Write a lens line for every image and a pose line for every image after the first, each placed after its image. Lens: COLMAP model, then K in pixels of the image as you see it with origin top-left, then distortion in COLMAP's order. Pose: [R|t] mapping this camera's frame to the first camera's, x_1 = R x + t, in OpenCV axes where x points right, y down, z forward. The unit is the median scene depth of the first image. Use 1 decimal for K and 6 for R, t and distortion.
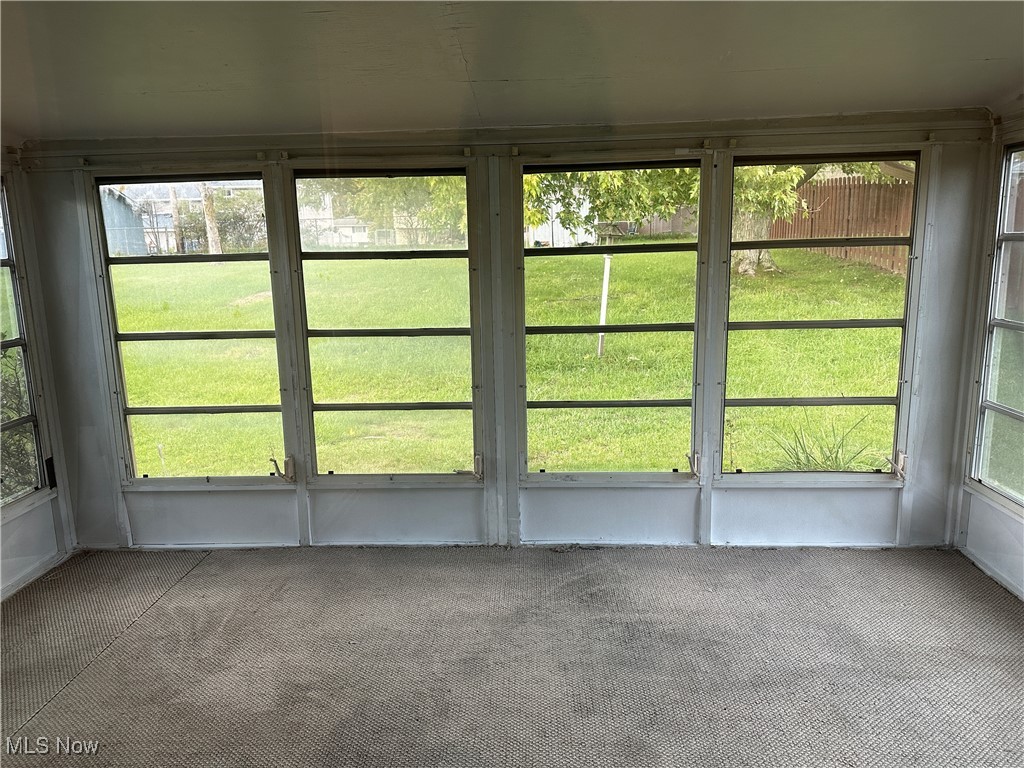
lens RADIAL K [[718.4, 0, 502.2], [0, 718.4, 384.6], [0, 0, 1]] dist [0.175662, -0.219943]
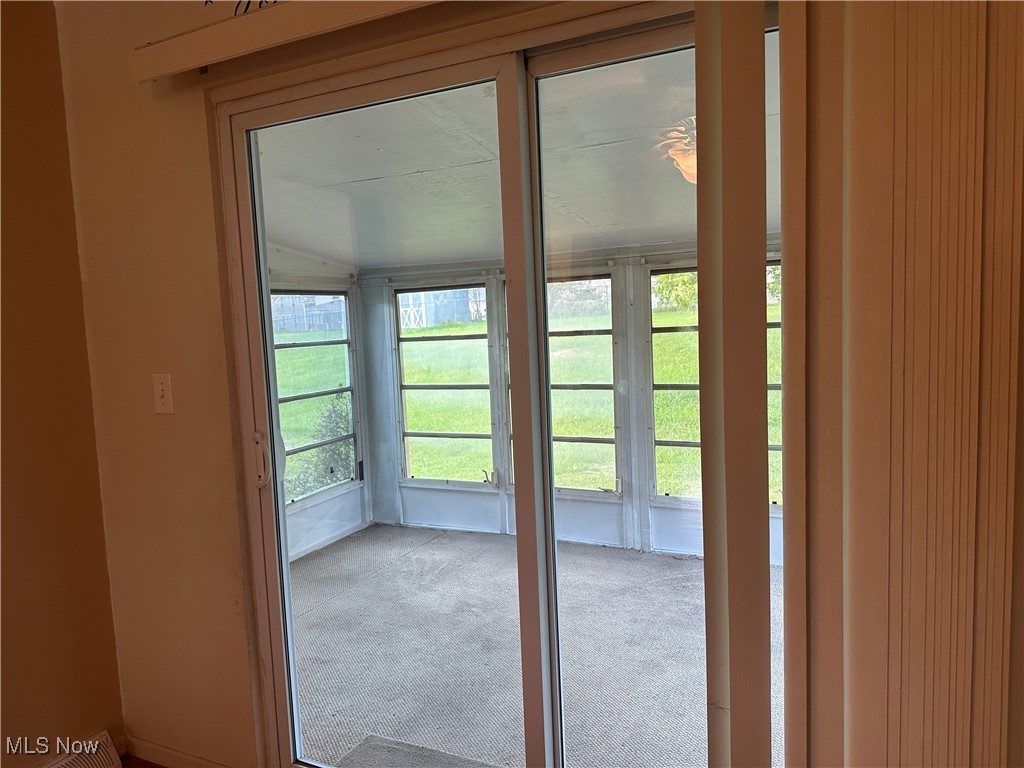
lens RADIAL K [[707.8, 0, 512.0], [0, 707.8, 384.0], [0, 0, 1]] dist [0.267226, -0.000561]
pose [[0.923242, 0.019338, -0.383733, 0.290957], [-0.049670, 0.996359, -0.069293, 0.024332], [0.380996, 0.083034, 0.920841, -0.325947]]
